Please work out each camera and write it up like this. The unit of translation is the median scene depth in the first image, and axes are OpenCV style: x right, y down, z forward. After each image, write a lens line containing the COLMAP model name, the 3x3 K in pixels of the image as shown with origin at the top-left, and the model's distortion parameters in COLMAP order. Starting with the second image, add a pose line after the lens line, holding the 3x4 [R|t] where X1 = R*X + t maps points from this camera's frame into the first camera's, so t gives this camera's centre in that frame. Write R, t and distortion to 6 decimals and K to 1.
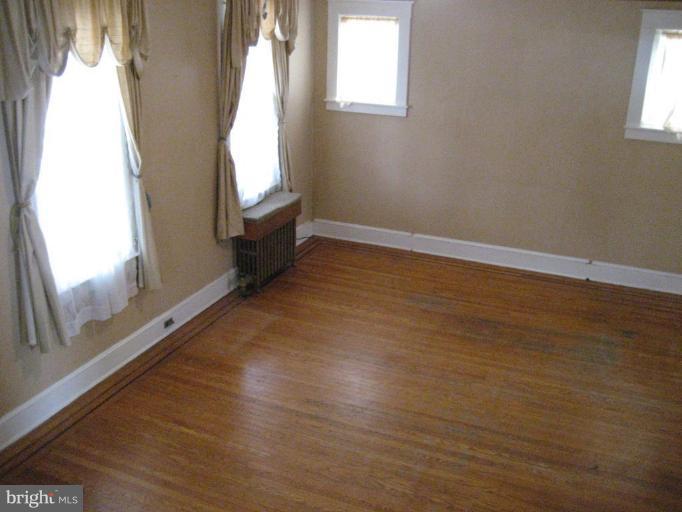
lens RADIAL K [[698.3, 0, 341.0], [0, 698.3, 256.0], [0, 0, 1]] dist [-0.170474, 0.238865]
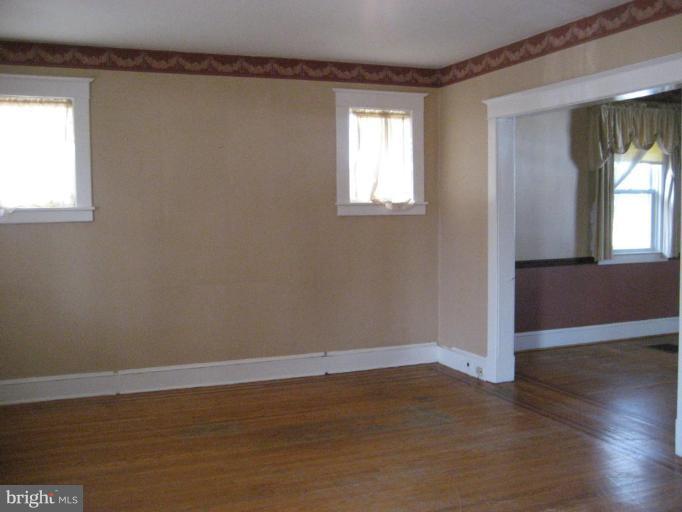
lens RADIAL K [[698.3, 0, 341.0], [0, 698.3, 256.0], [0, 0, 1]] dist [-0.170474, 0.238865]
pose [[0.712507, -0.081629, 0.696901, -0.279942], [0.276269, 0.945620, -0.171694, 0.054441], [-0.644988, 0.314865, 0.696312, 0.318291]]
